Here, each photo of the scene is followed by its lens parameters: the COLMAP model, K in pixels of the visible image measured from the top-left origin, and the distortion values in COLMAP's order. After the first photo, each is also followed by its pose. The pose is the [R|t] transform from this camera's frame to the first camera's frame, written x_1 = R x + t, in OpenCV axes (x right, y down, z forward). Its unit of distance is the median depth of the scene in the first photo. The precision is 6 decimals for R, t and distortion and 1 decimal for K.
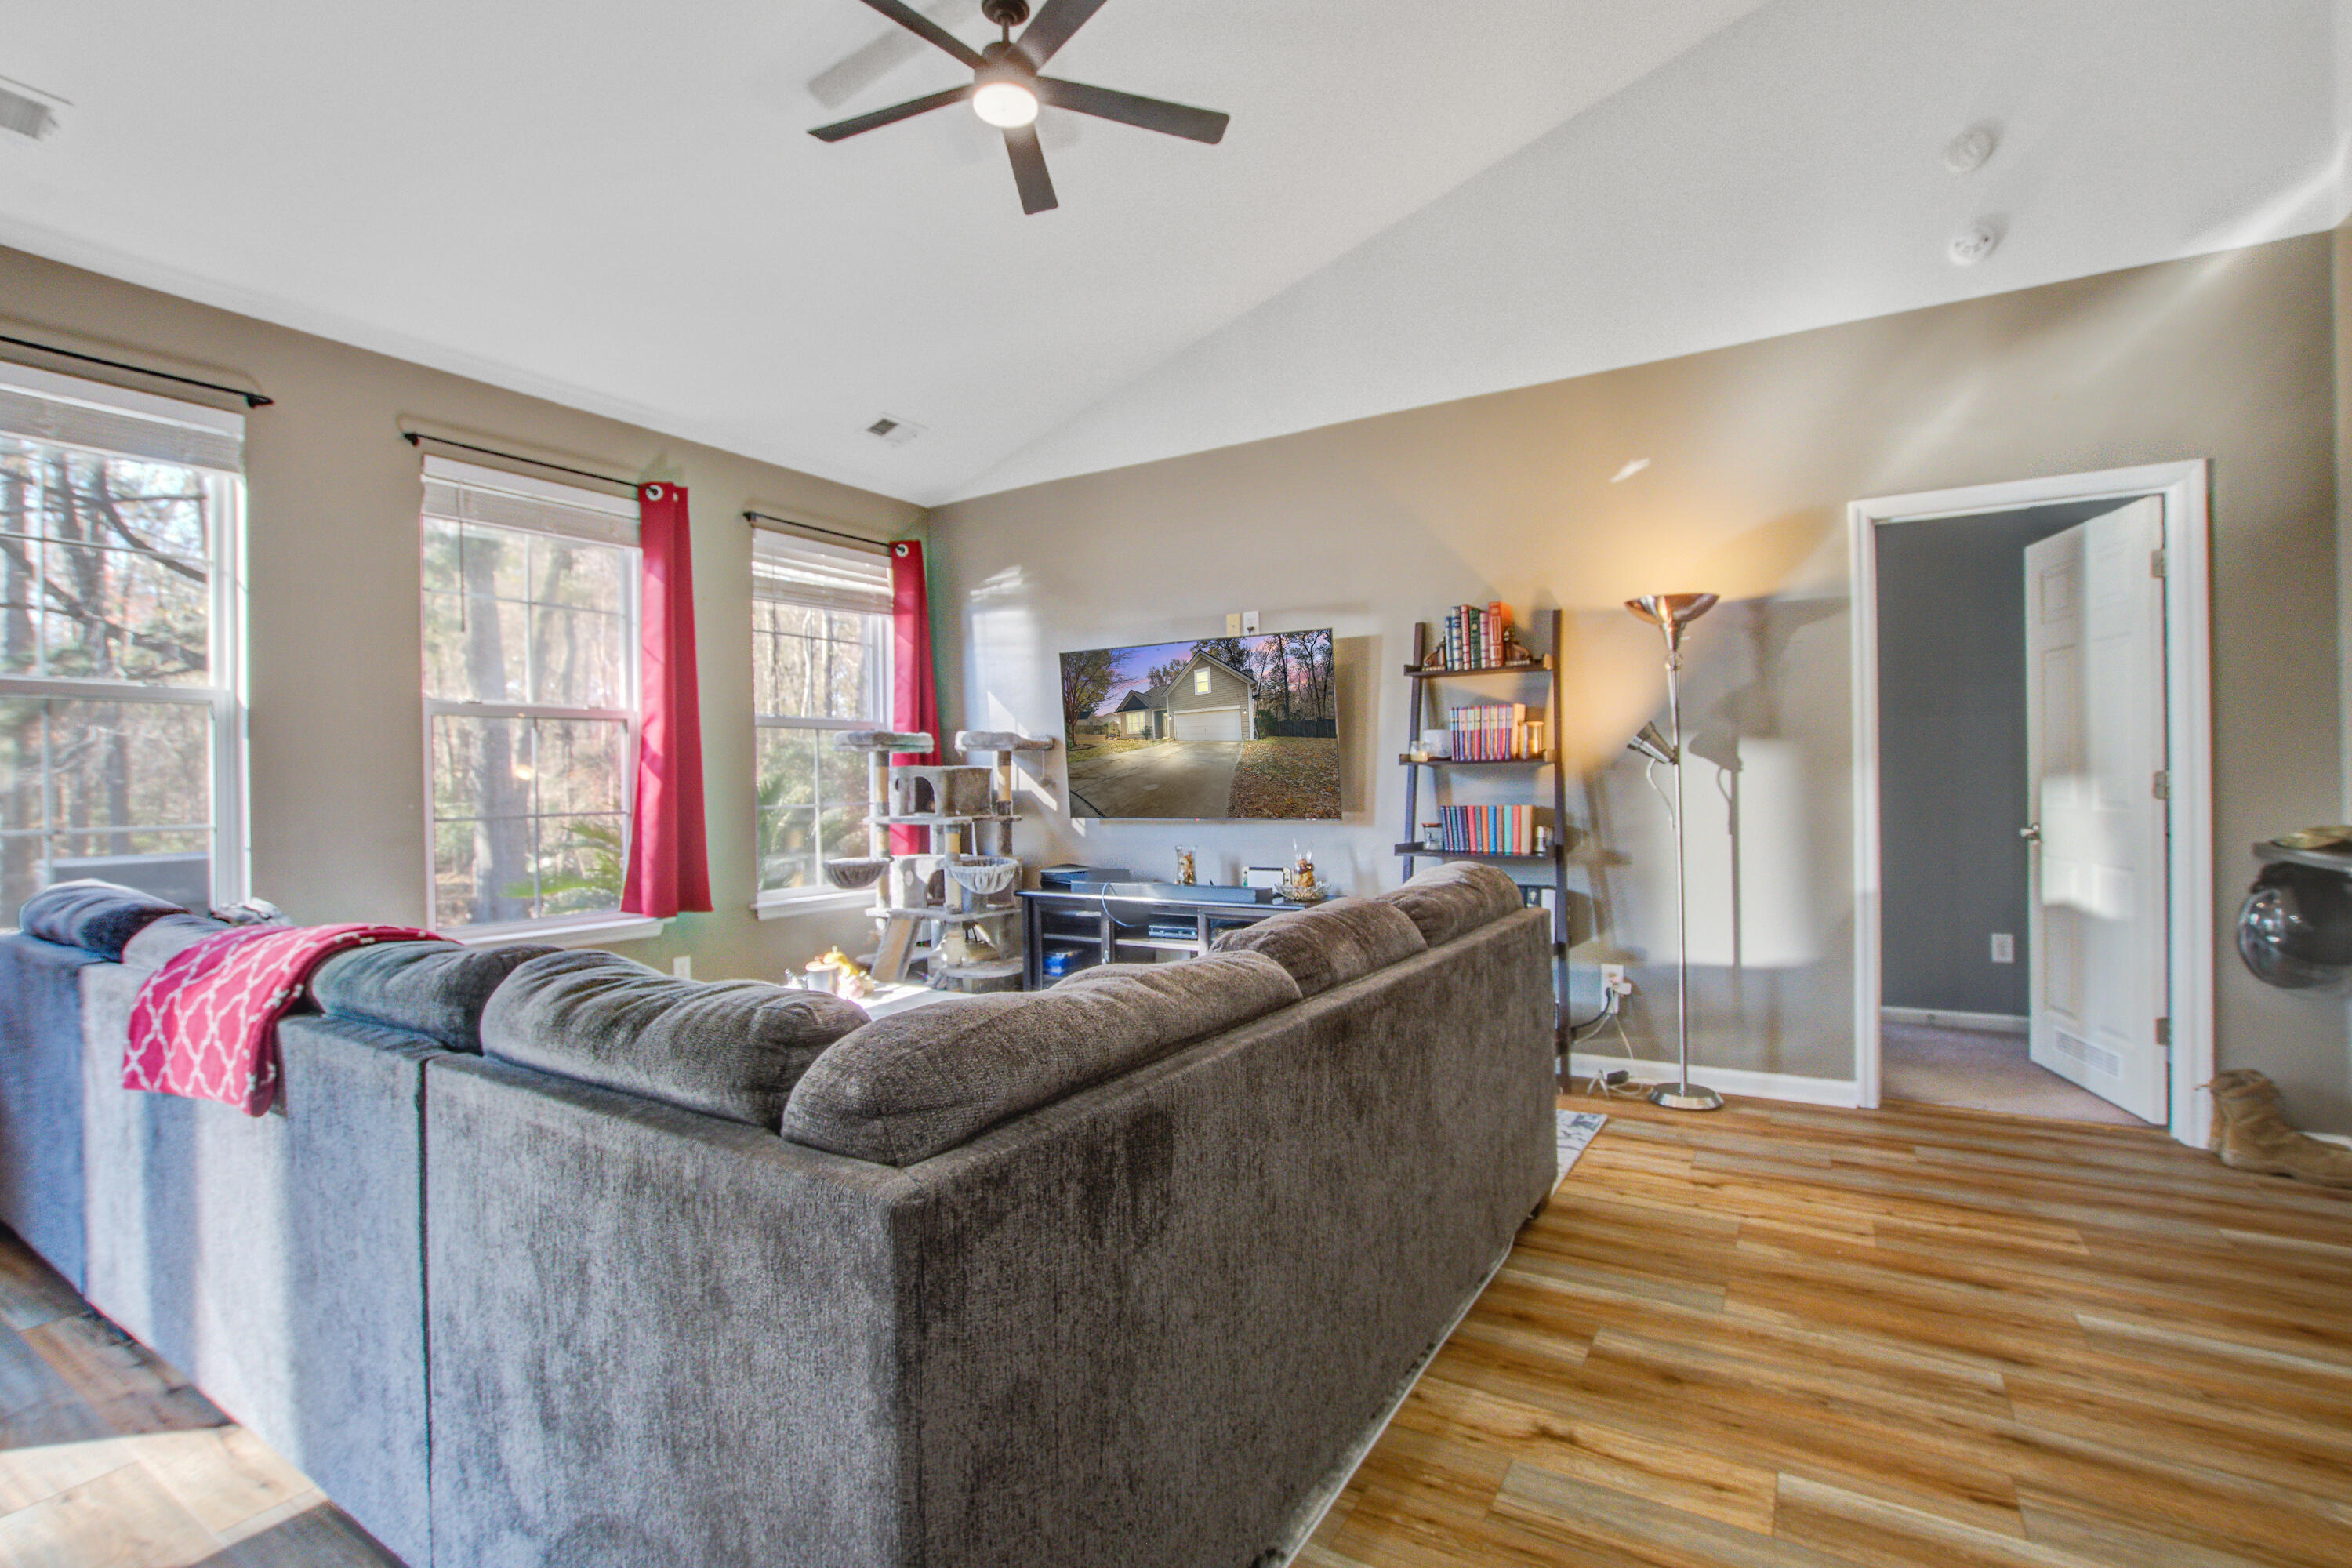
lens RADIAL K [[972.1, 0, 1176.0], [0, 972.1, 784.0], [0, 0, 1]] dist [-0.008176, 0.000394]
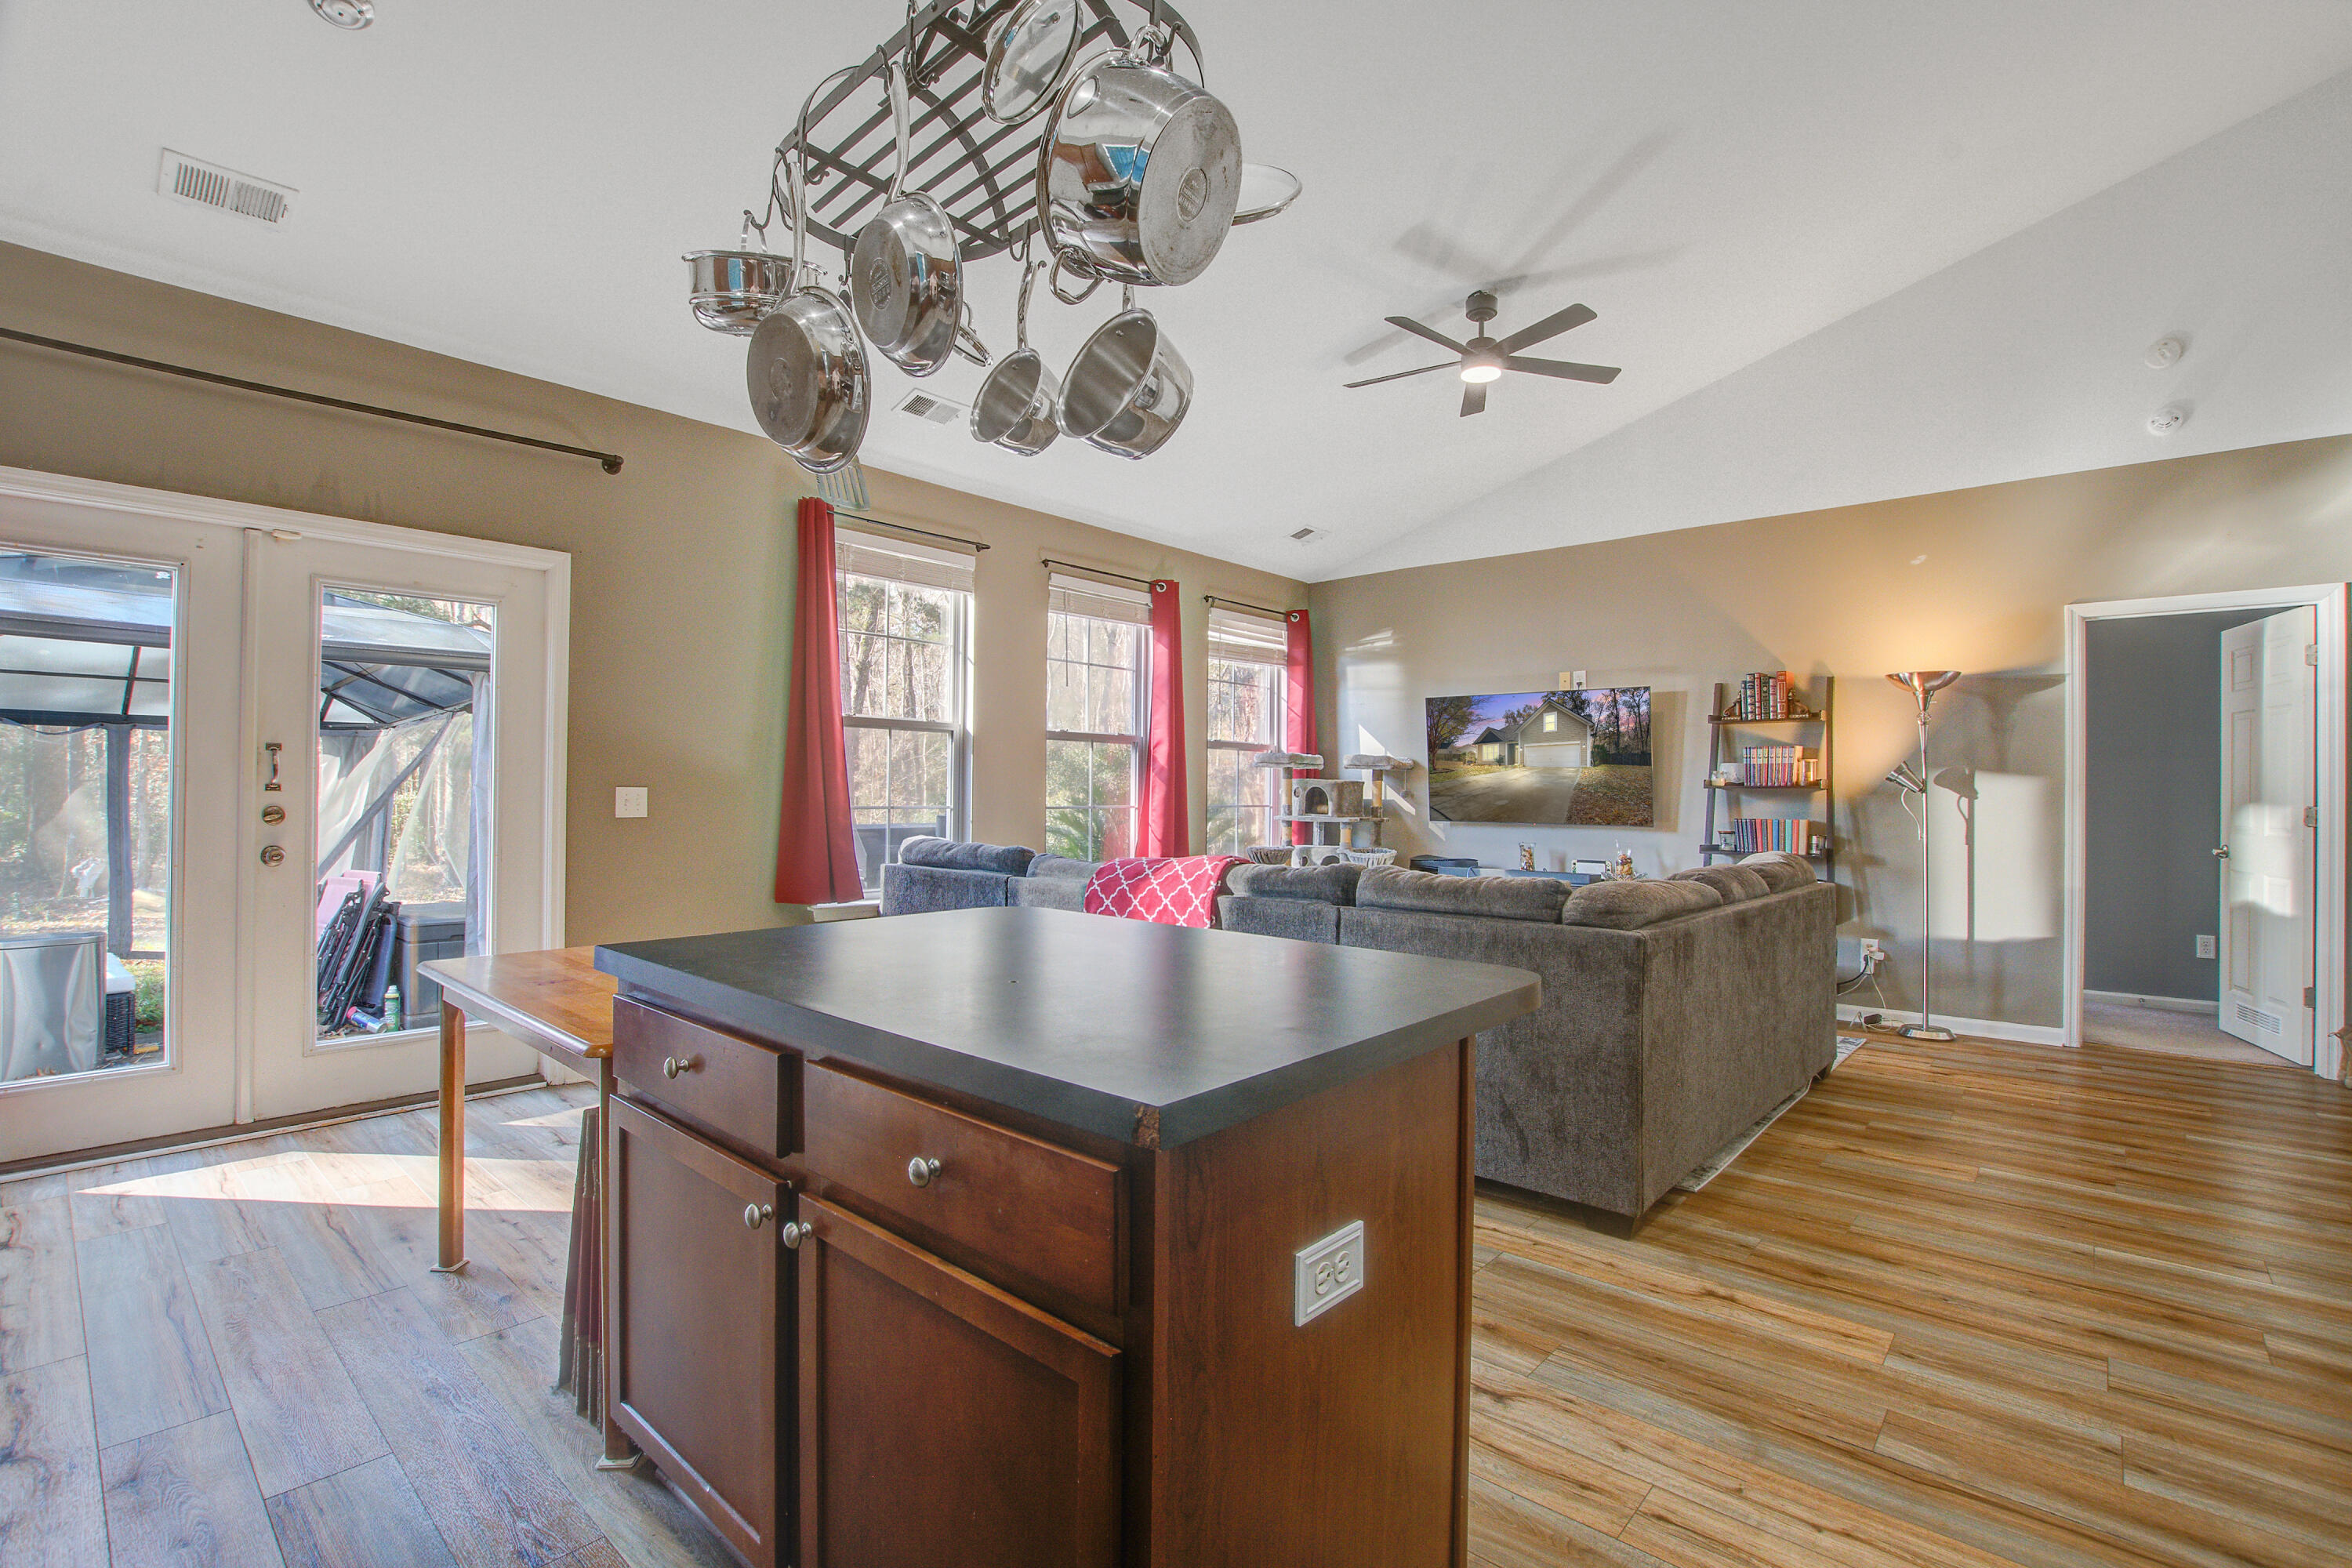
lens RADIAL K [[1042.1, 0, 1176.0], [0, 1042.1, 784.0], [0, 0, 1]] dist [-0.004055, -0.000654]
pose [[0.989595, 0.024636, -0.141758, -0.305421], [-0.026272, 0.999608, -0.009685, 0.009022], [0.141464, 0.013308, 0.989854, -0.572705]]
